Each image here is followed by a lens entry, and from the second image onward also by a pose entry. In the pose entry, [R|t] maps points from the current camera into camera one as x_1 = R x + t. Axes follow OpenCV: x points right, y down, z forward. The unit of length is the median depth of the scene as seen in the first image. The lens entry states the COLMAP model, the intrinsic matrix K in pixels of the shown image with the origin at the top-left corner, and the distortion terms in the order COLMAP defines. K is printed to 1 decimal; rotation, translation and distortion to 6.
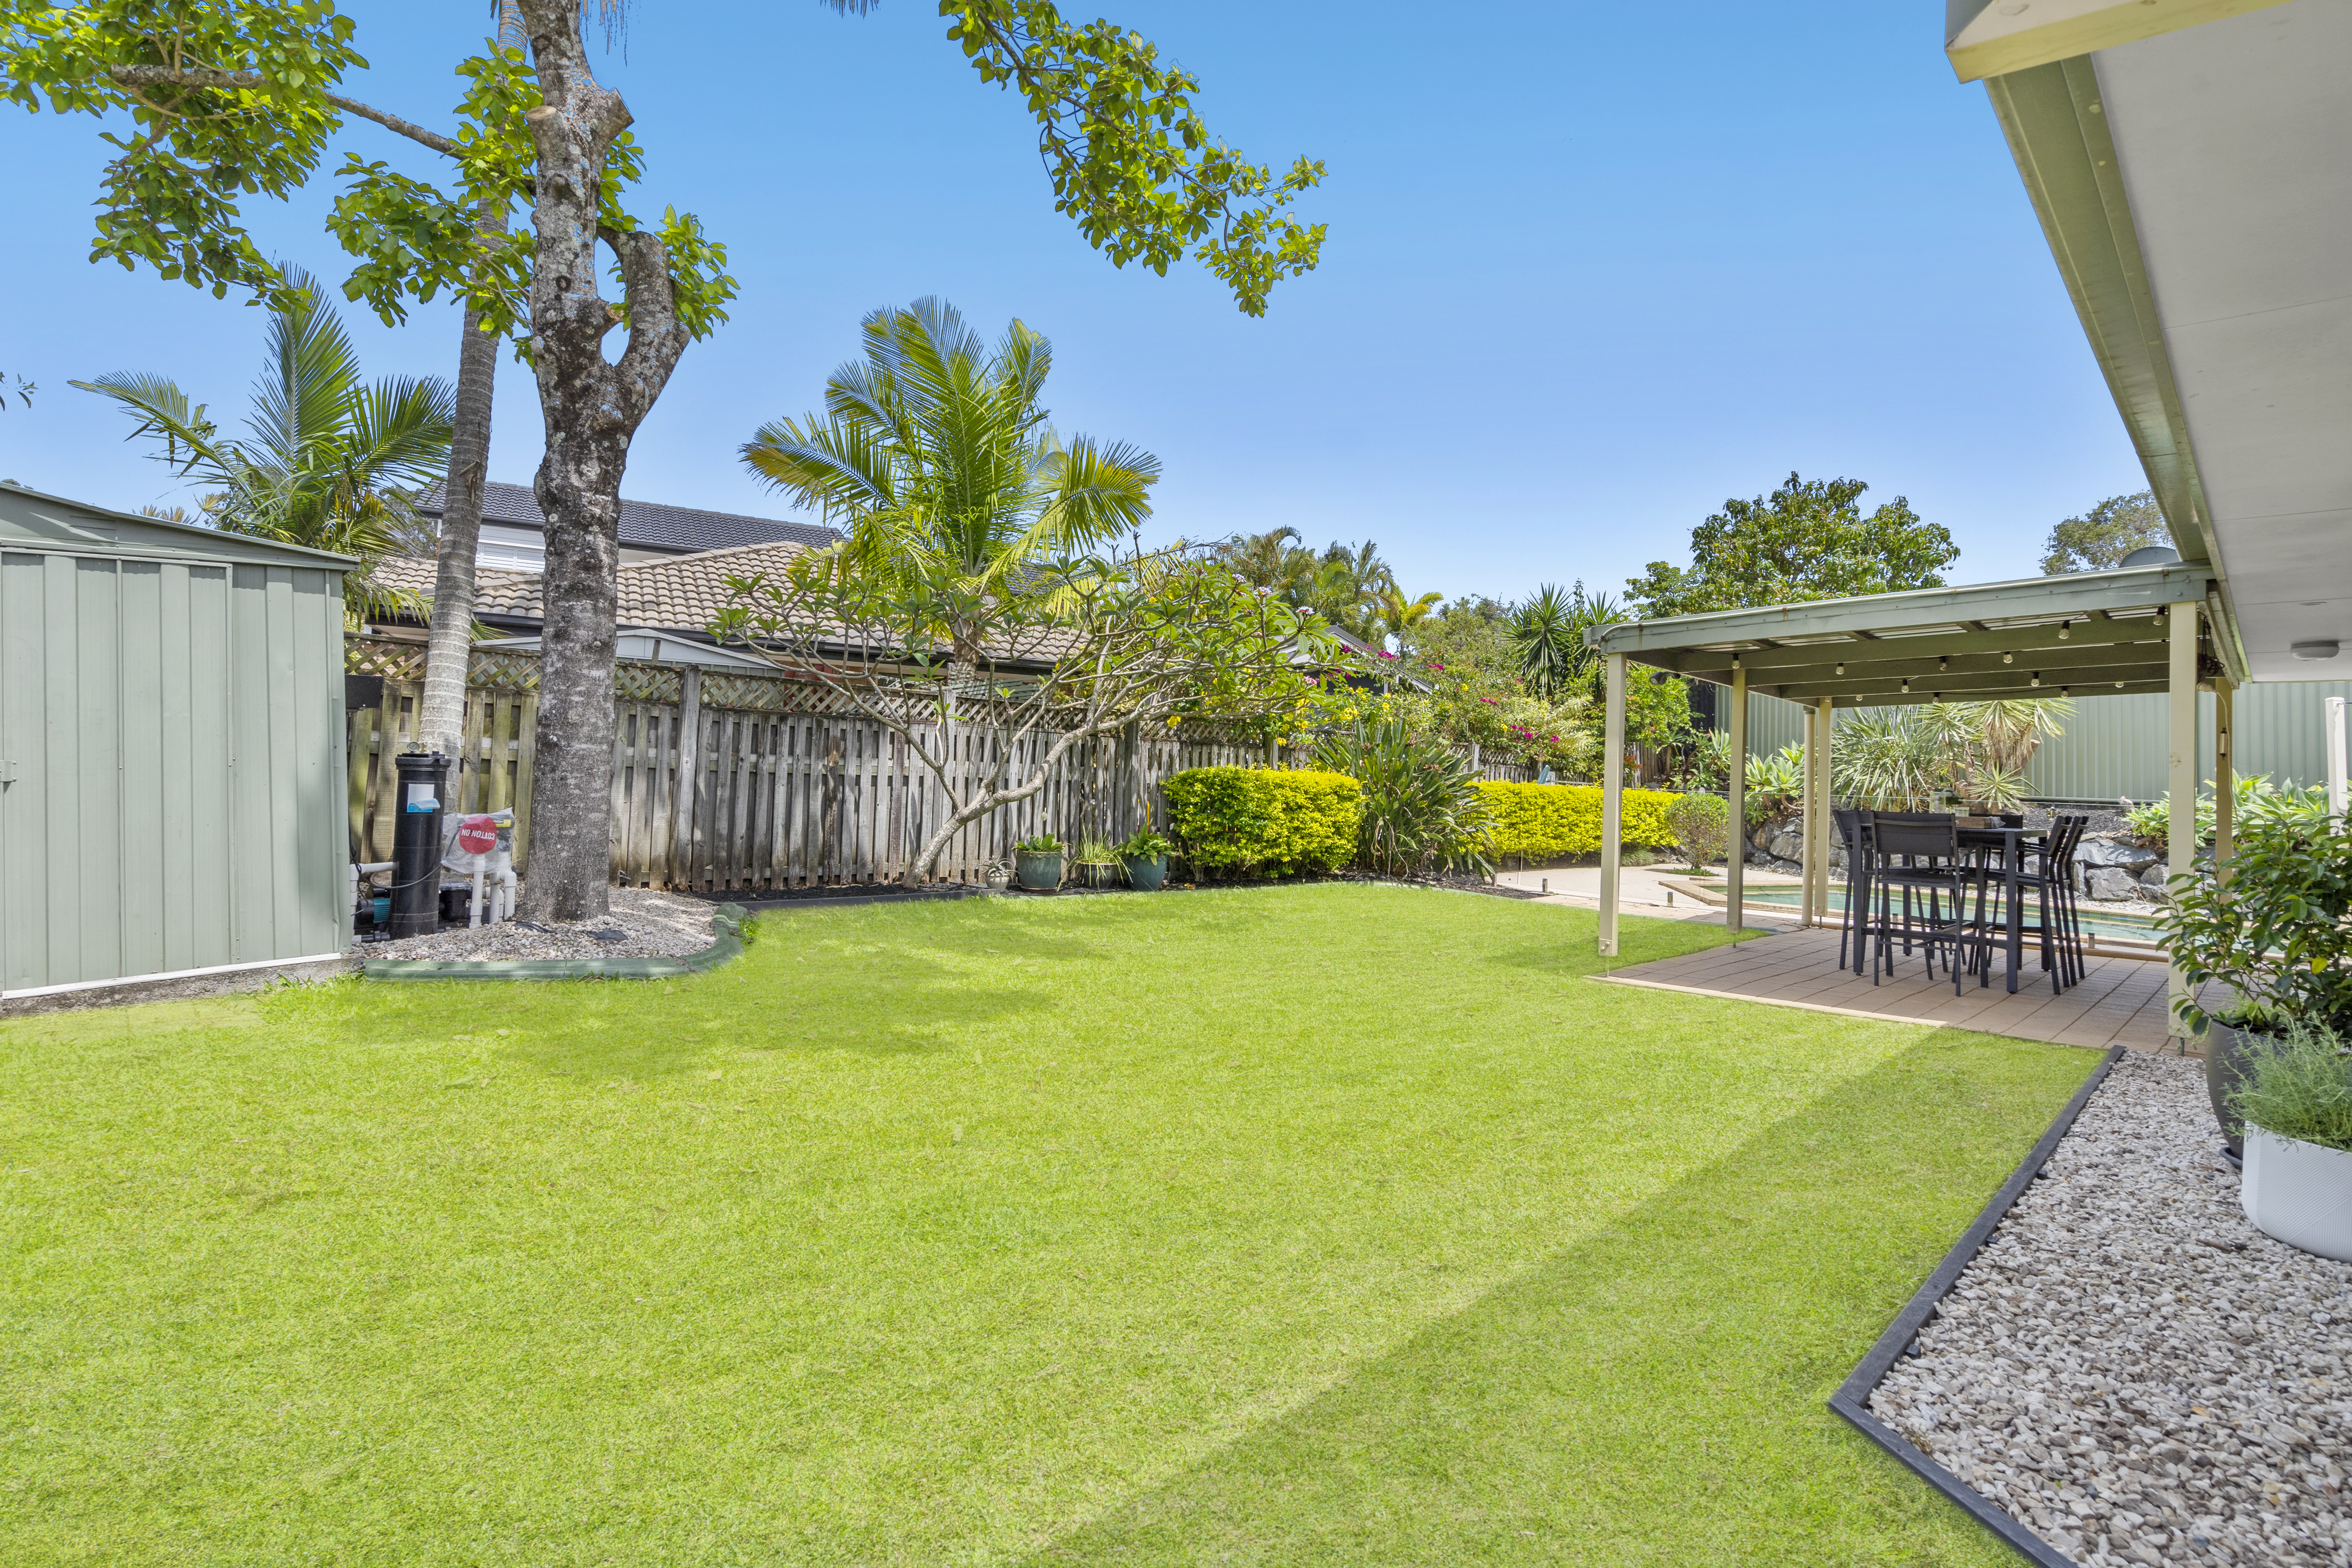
lens RADIAL K [[1061.1, 0, 1176.0], [0, 1061.1, 784.0], [0, 0, 1]] dist [0.003661, -0.012784]
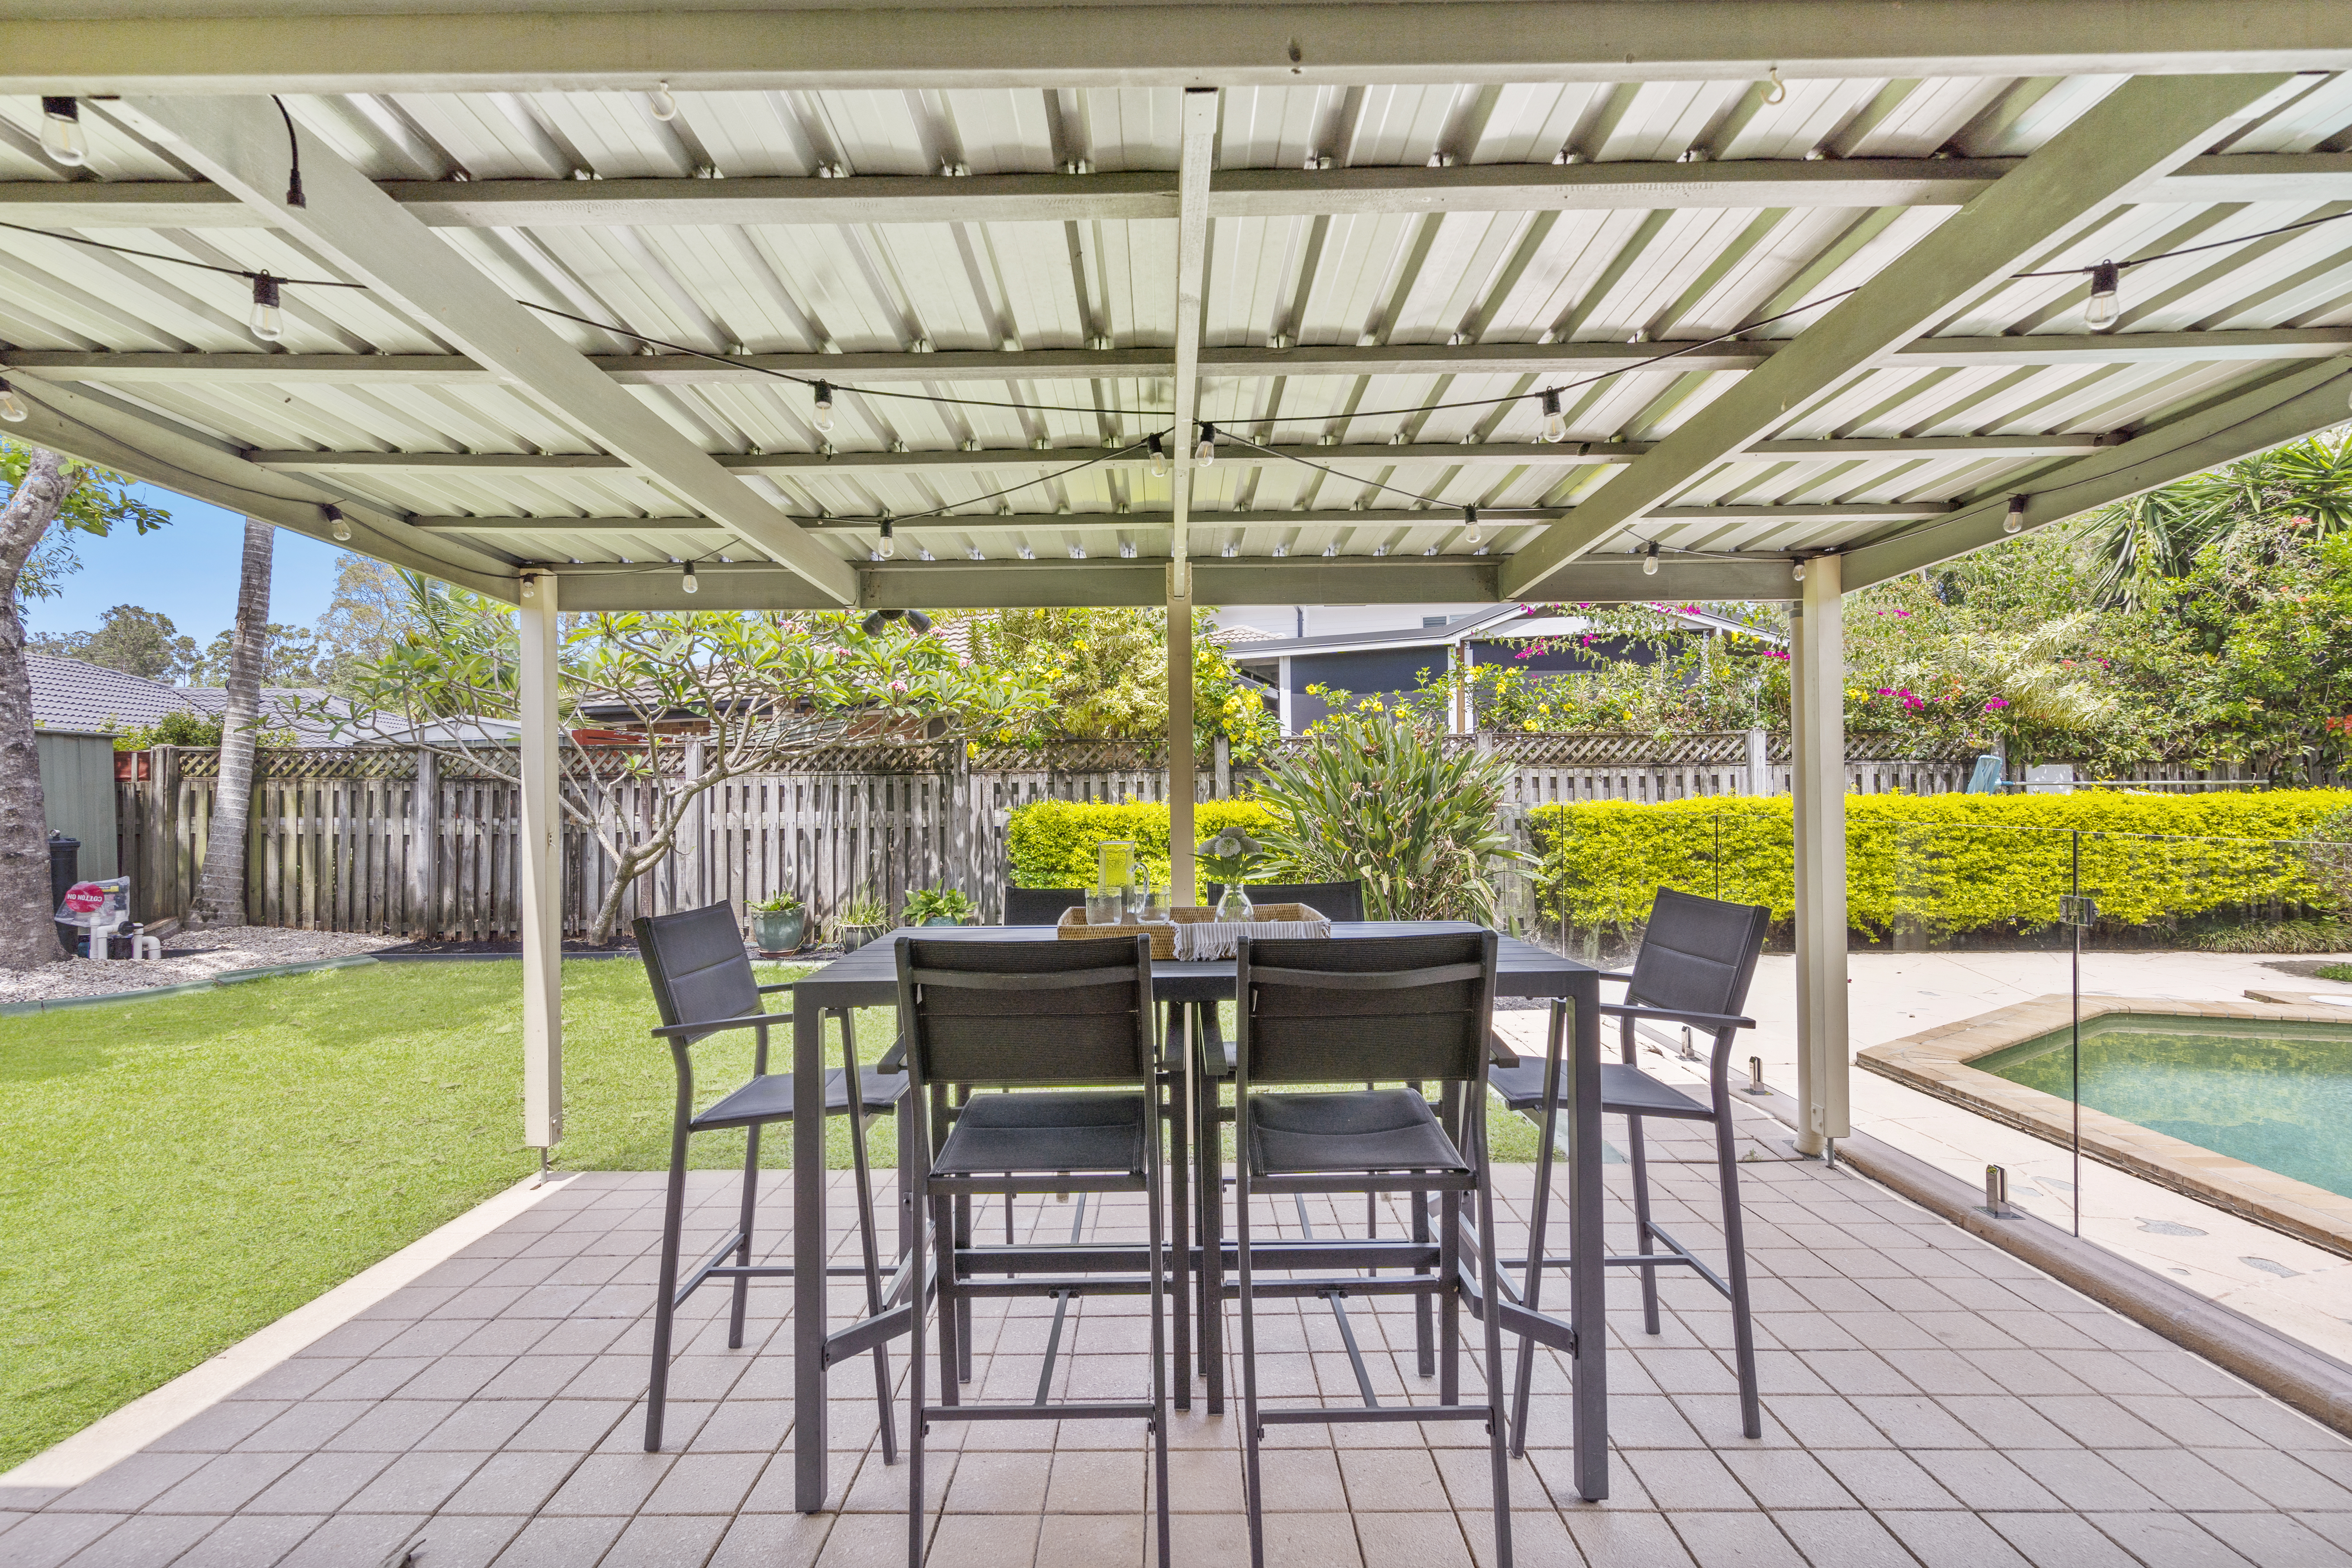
lens RADIAL K [[1061.1, 0, 1176.0], [0, 1061.1, 784.0], [0, 0, 1]] dist [0.003661, -0.012784]
pose [[0.728332, -0.050567, -0.683356, 0.592373], [0.036570, 0.998721, -0.034927, 0.000553], [0.684248, 0.000448, 0.729249, 0.460850]]
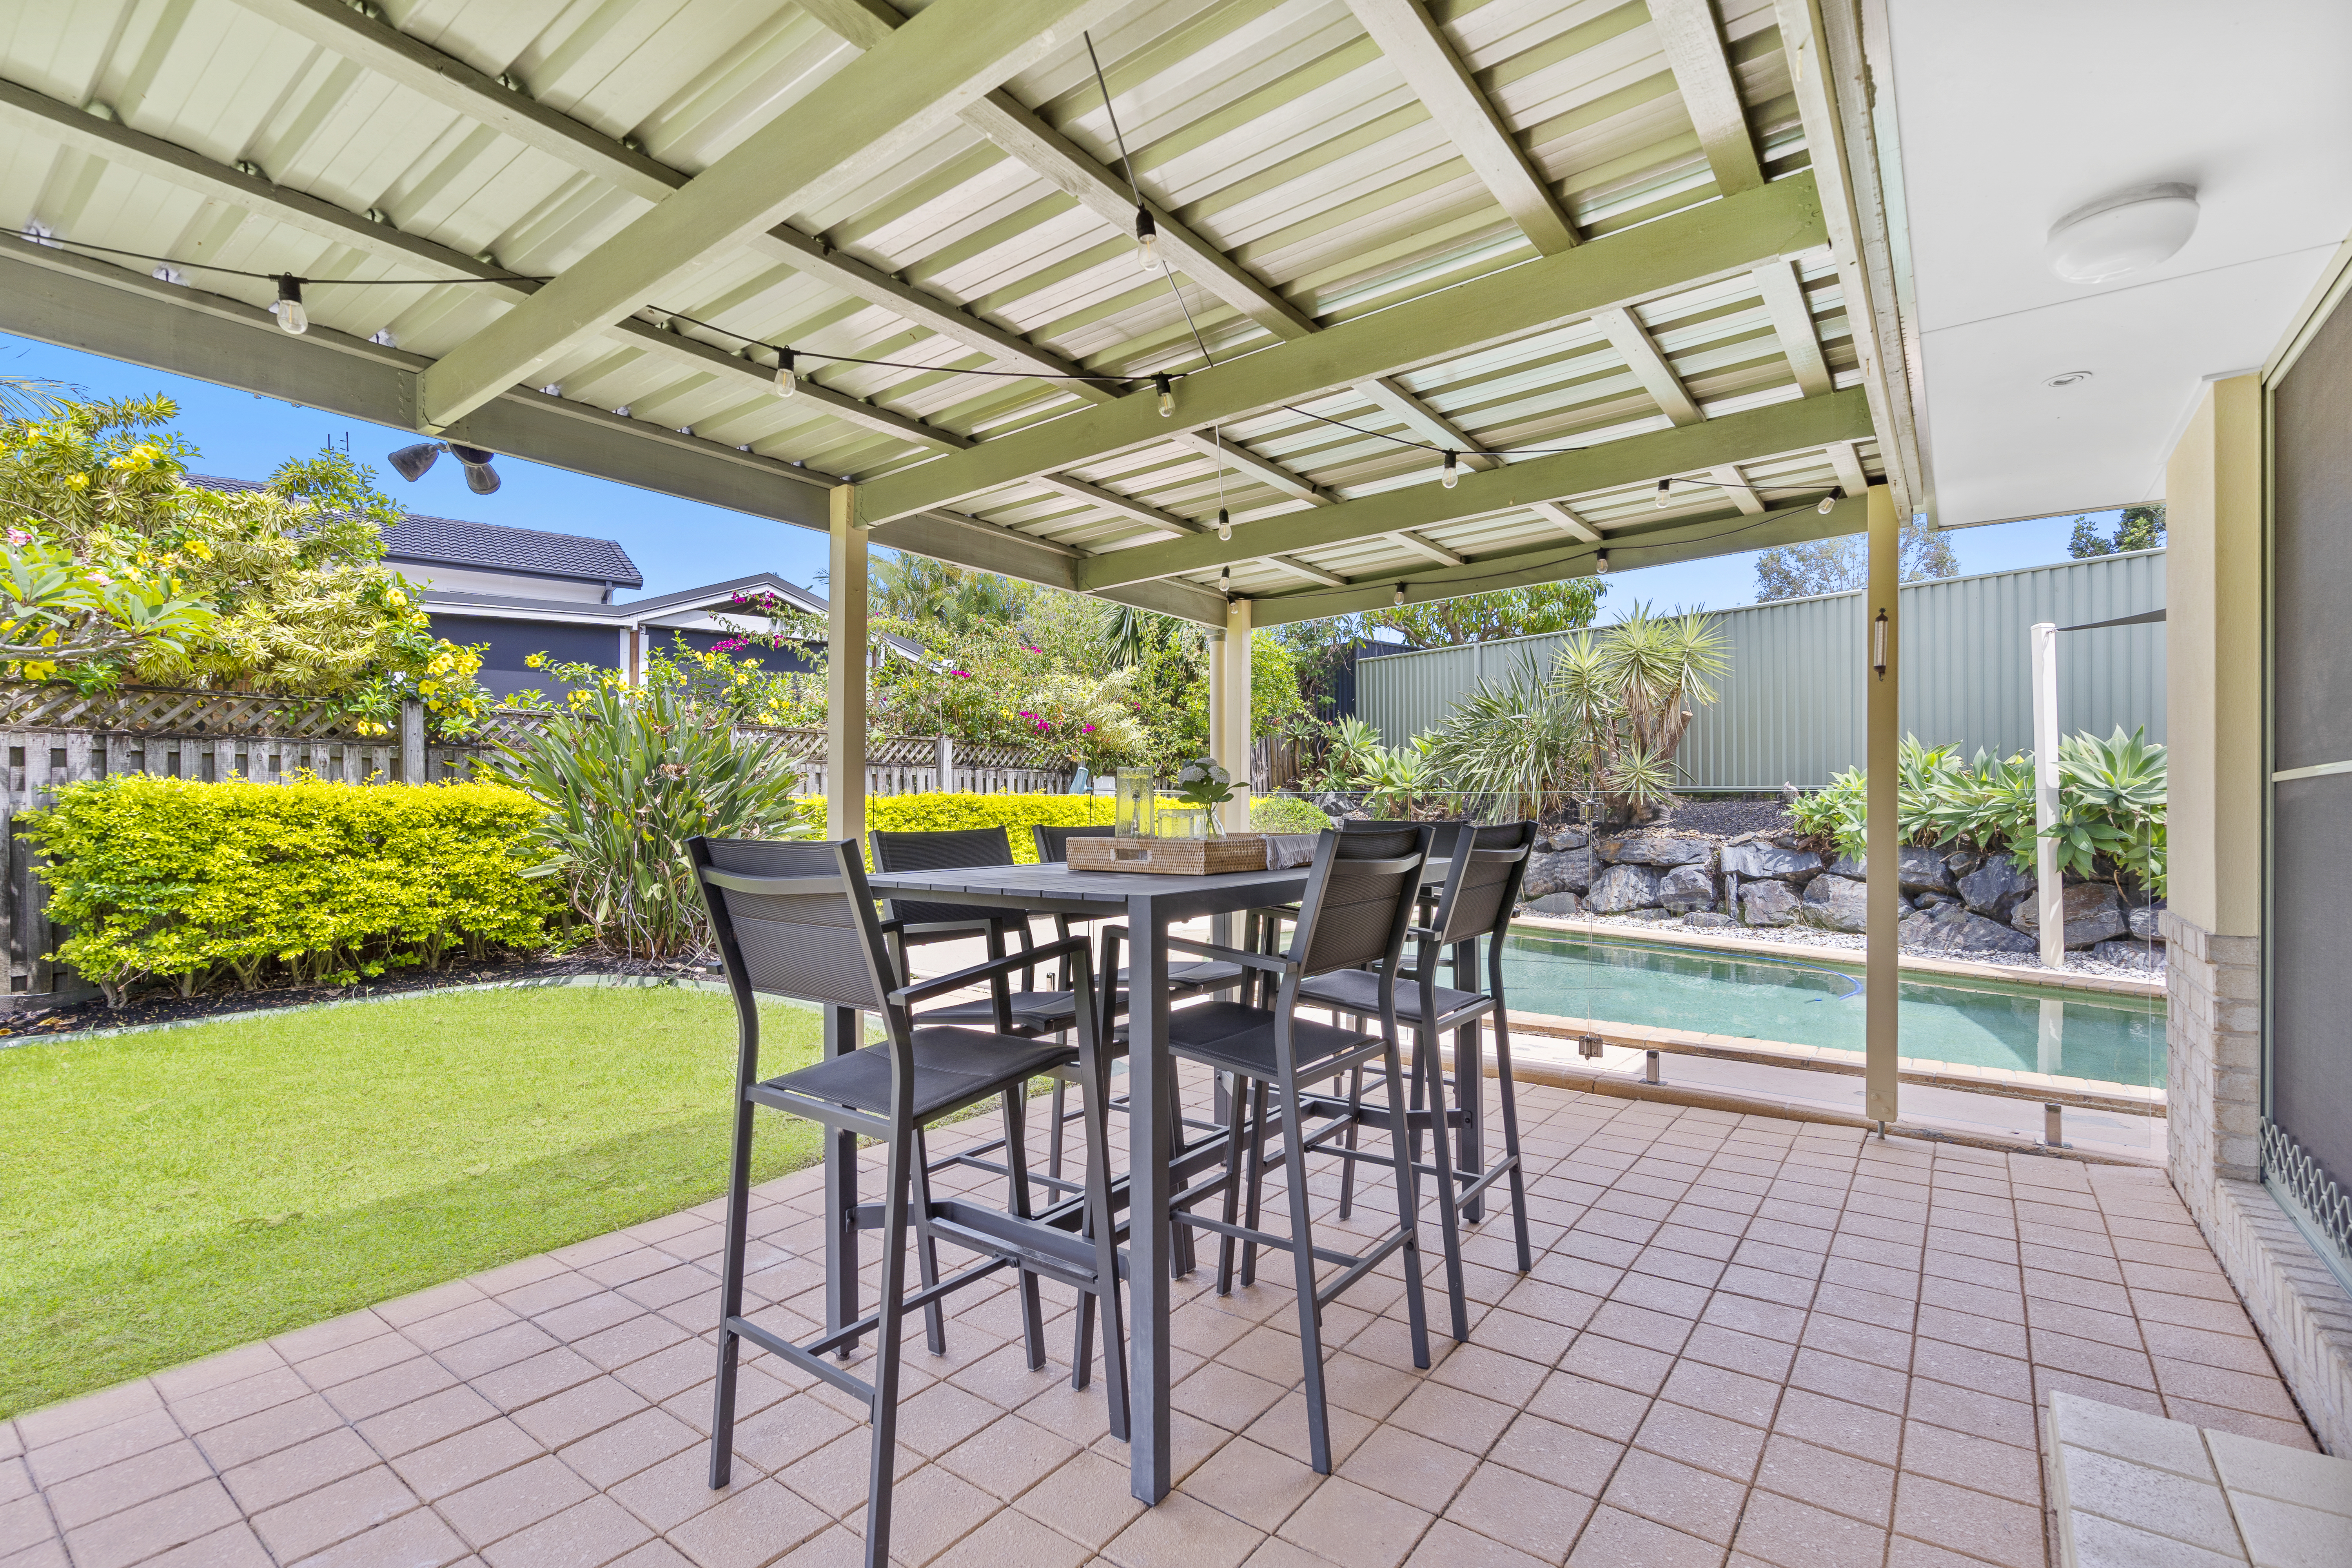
lens RADIAL K [[1061.1, 0, 1176.0], [0, 1061.1, 784.0], [0, 0, 1]] dist [0.003661, -0.012784]
pose [[0.984596, -0.033812, 0.171543, 0.408838], [0.037395, 0.999144, -0.017699, 0.012290], [-0.170797, 0.023841, 0.985018, 0.395059]]
